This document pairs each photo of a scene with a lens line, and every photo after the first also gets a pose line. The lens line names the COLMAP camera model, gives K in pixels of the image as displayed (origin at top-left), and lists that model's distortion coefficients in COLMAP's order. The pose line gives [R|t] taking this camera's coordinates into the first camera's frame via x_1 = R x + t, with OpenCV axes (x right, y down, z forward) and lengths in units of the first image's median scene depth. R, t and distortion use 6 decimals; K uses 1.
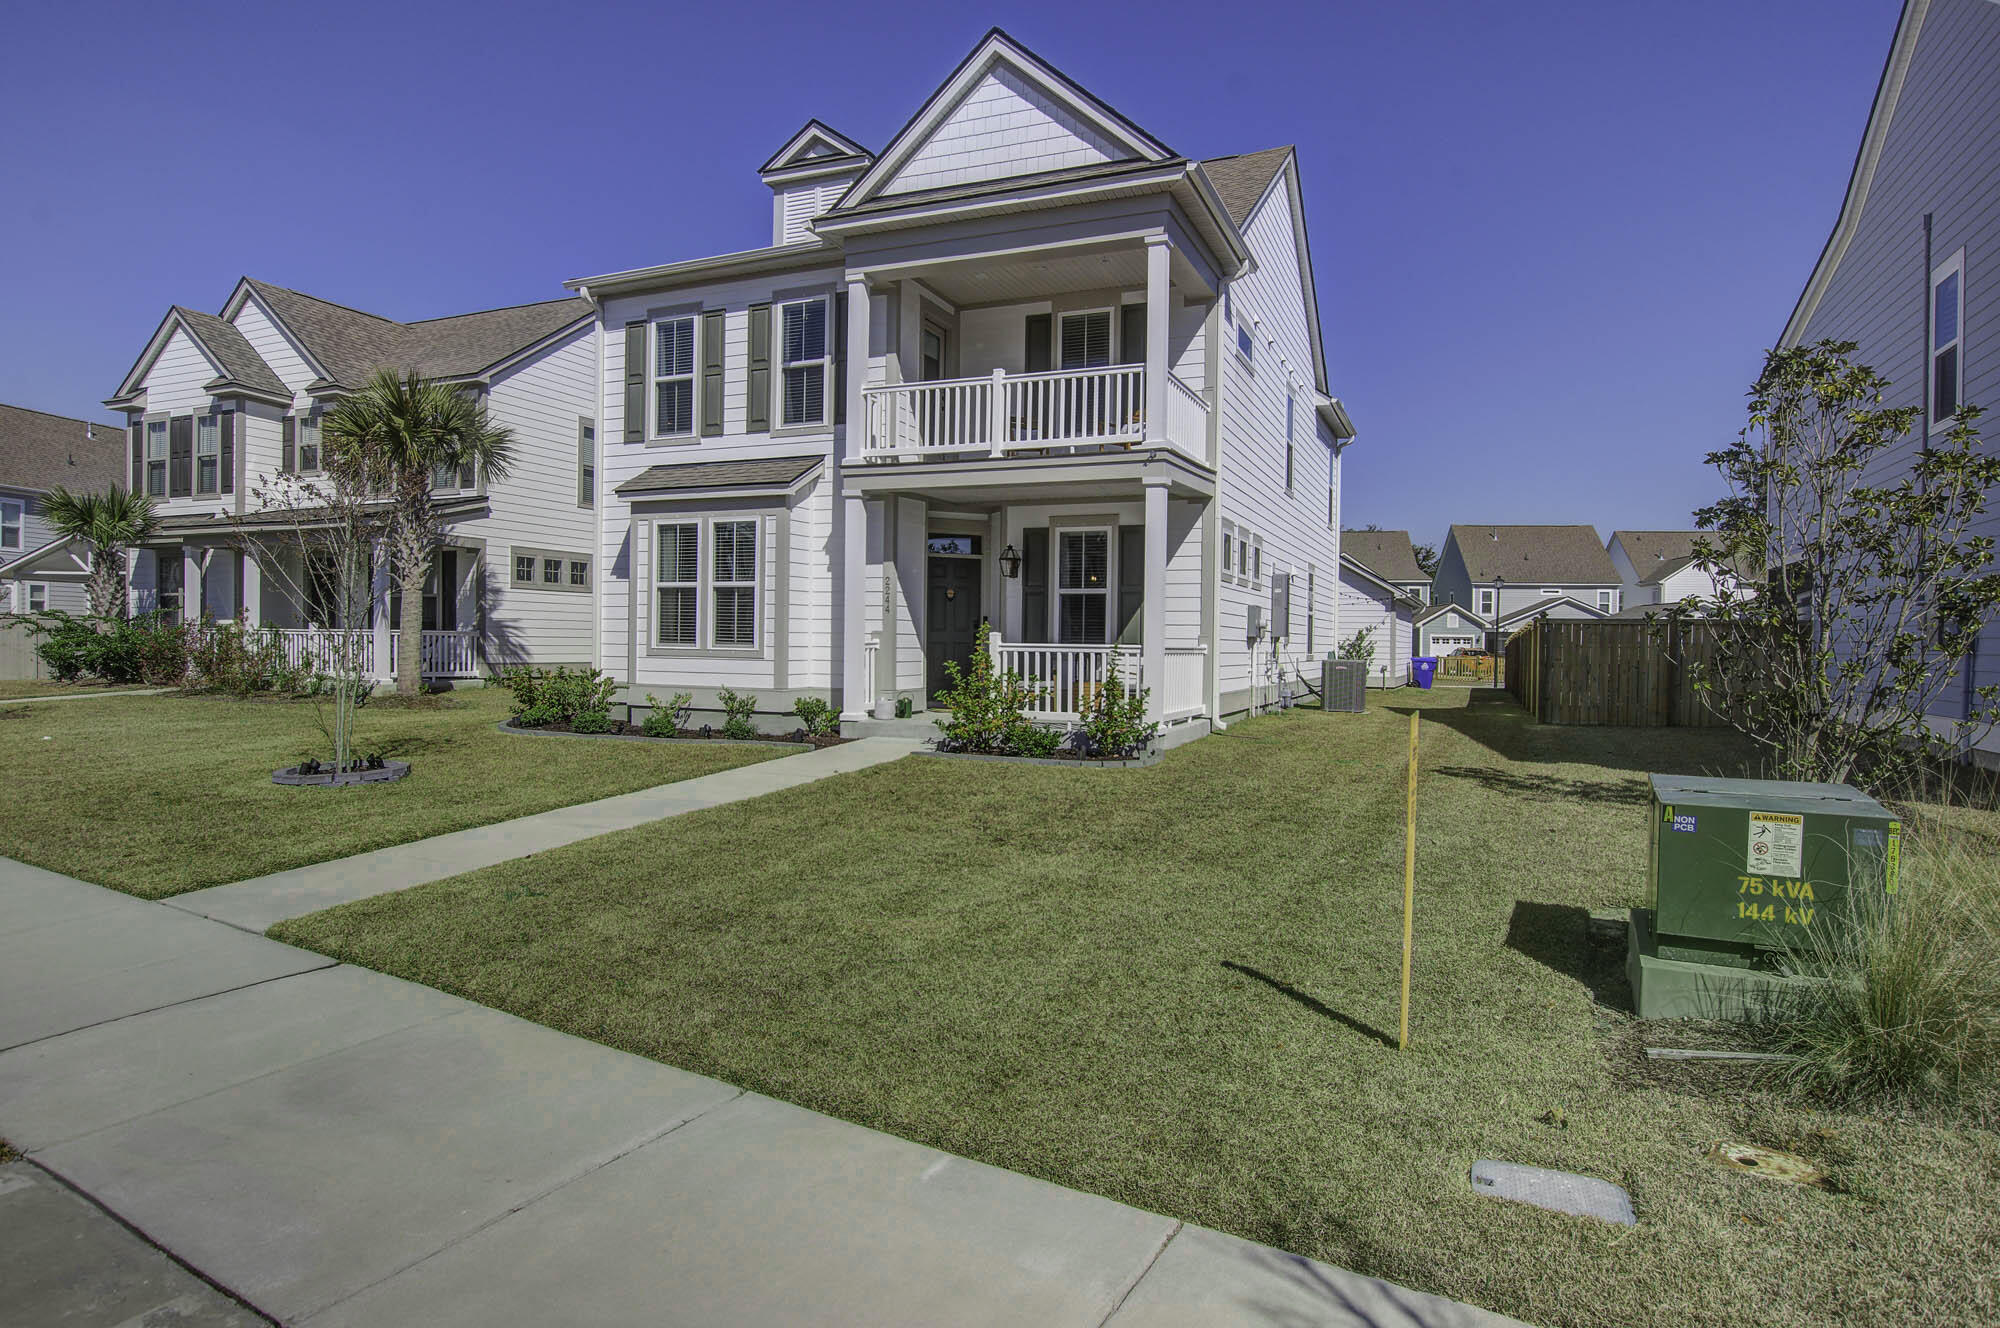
lens RADIAL K [[1098.8, 0, 1013.8], [0, 1098.8, 700.3], [0, 0, 1]] dist [-0.002024, -0.000505]
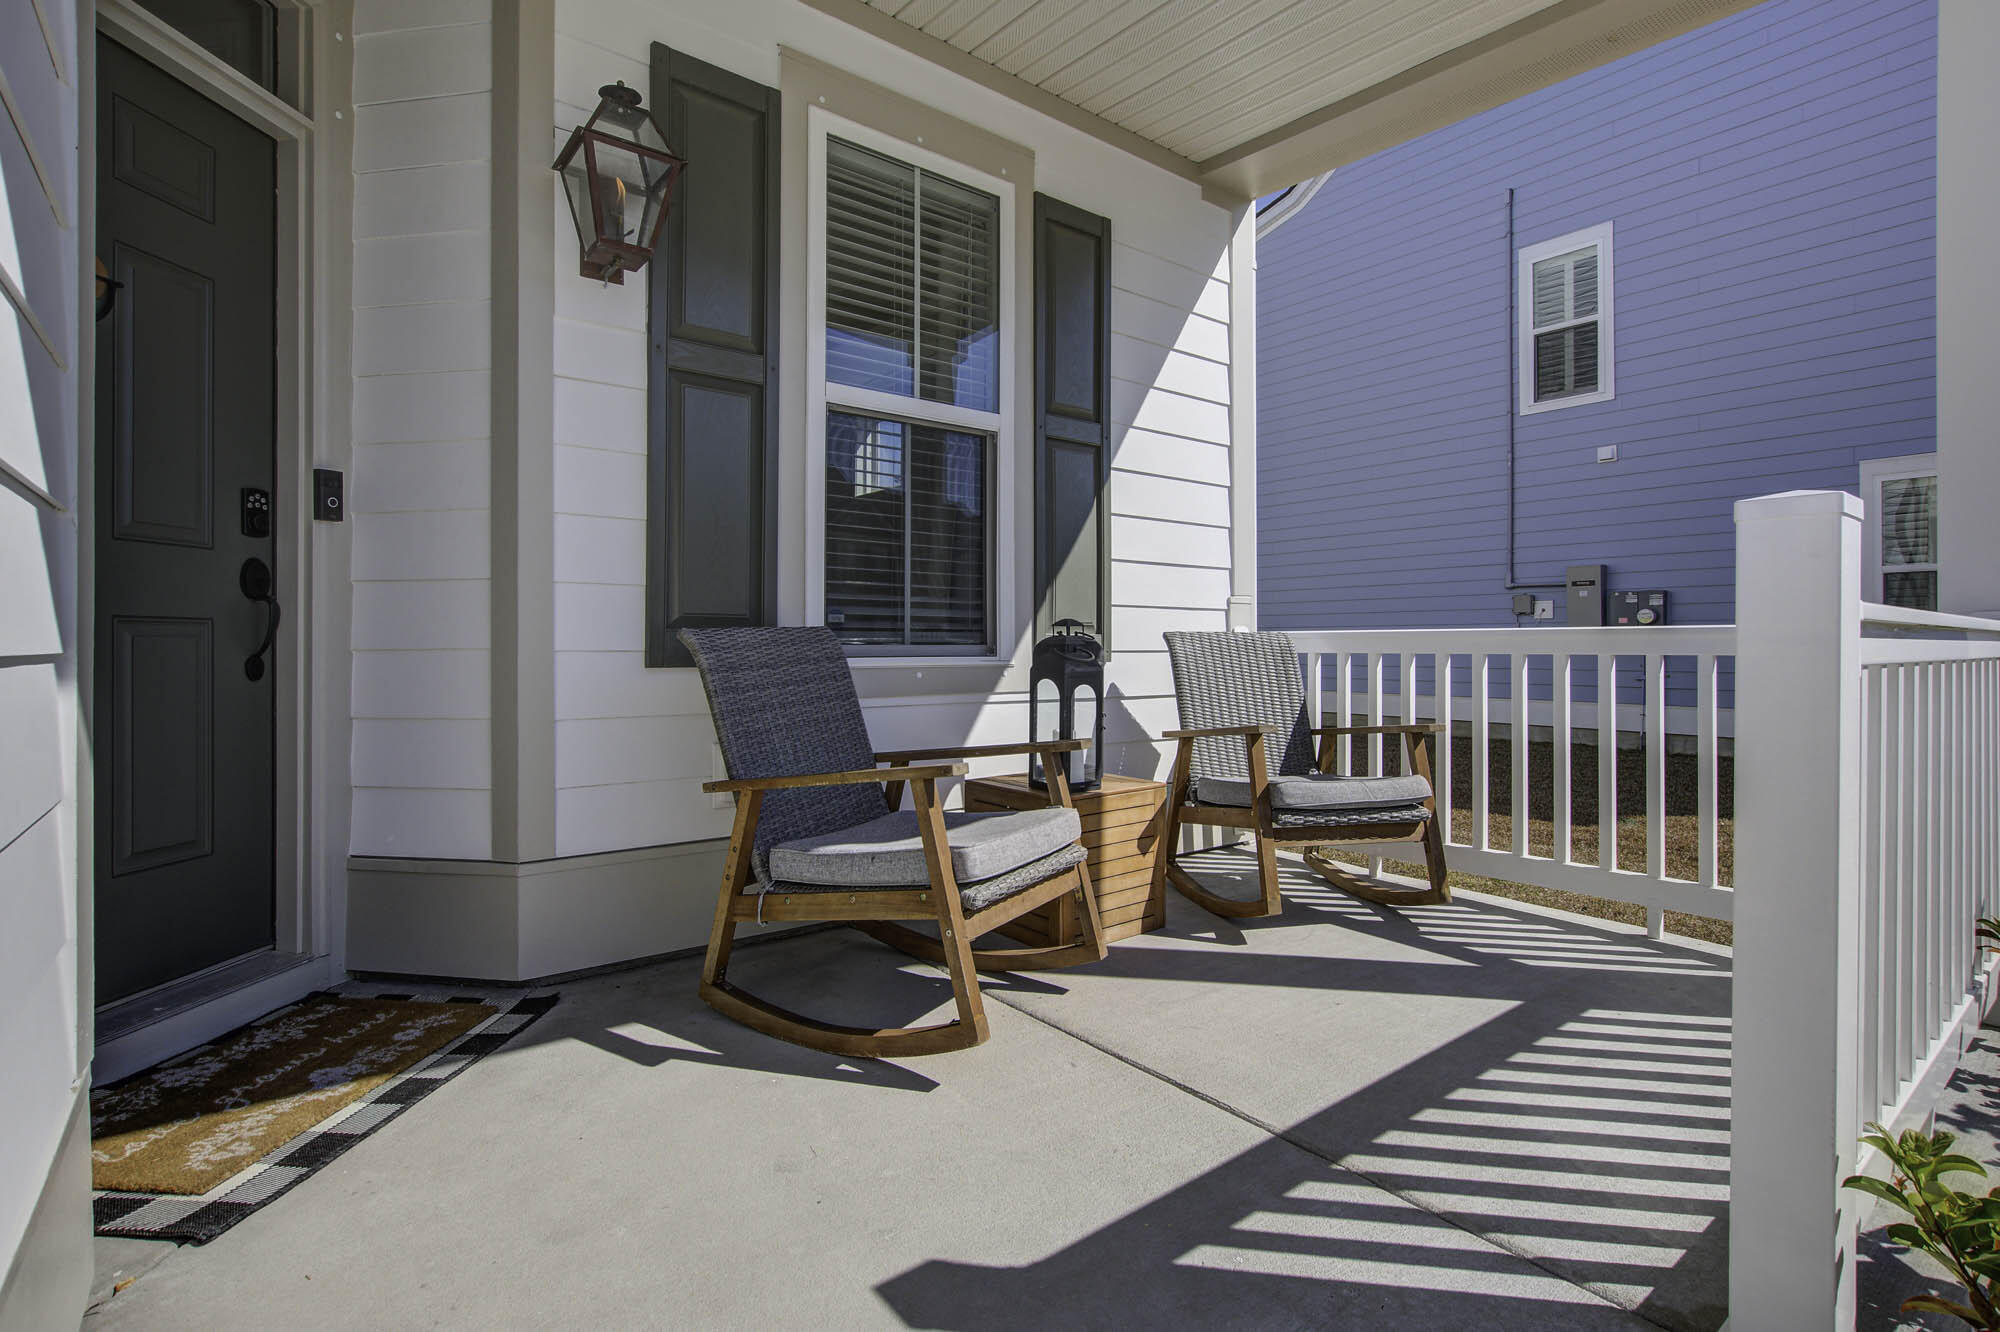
lens RADIAL K [[948.9, 0, 1000.0], [0, 948.9, 666.0], [0, 0, 1]] dist [-0.000767, -0.000064]
pose [[0.476081, -0.032502, 0.878800, -0.119371], [0.054139, 0.998504, 0.007600, -0.044206], [-0.877733, 0.043959, 0.477129, 0.905168]]
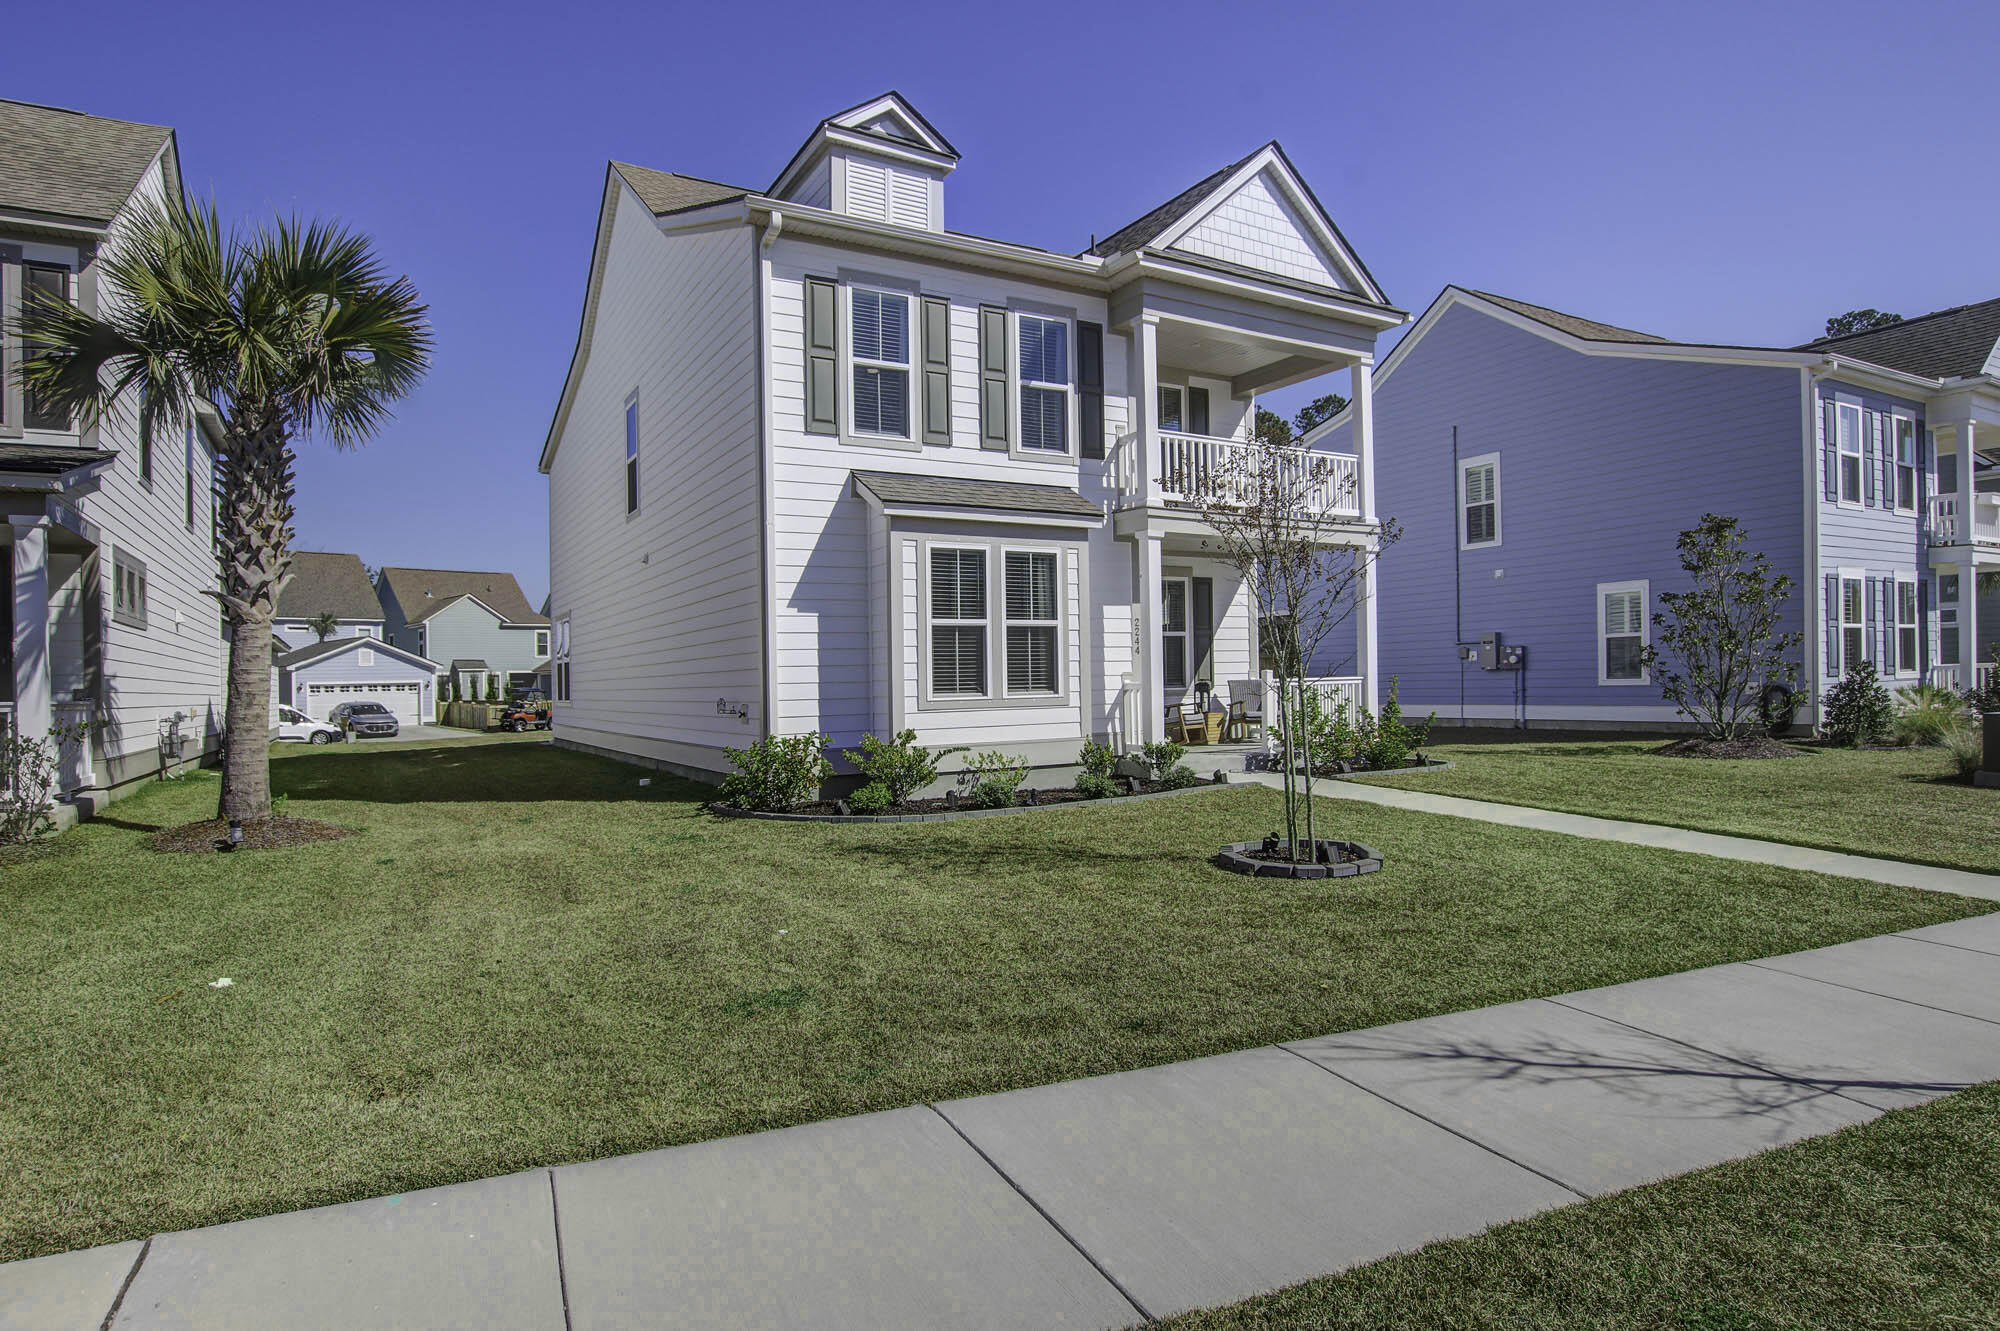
lens RADIAL K [[1098.8, 0, 1013.8], [0, 1098.8, 701.8], [0, 0, 1]] dist [-0.002024, -0.000505]
pose [[0.586991, -0.044356, 0.808378, -0.948451], [0.075533, 0.997143, -0.000133, -0.043019], [-0.806063, 0.061137, 0.588664, 0.487804]]
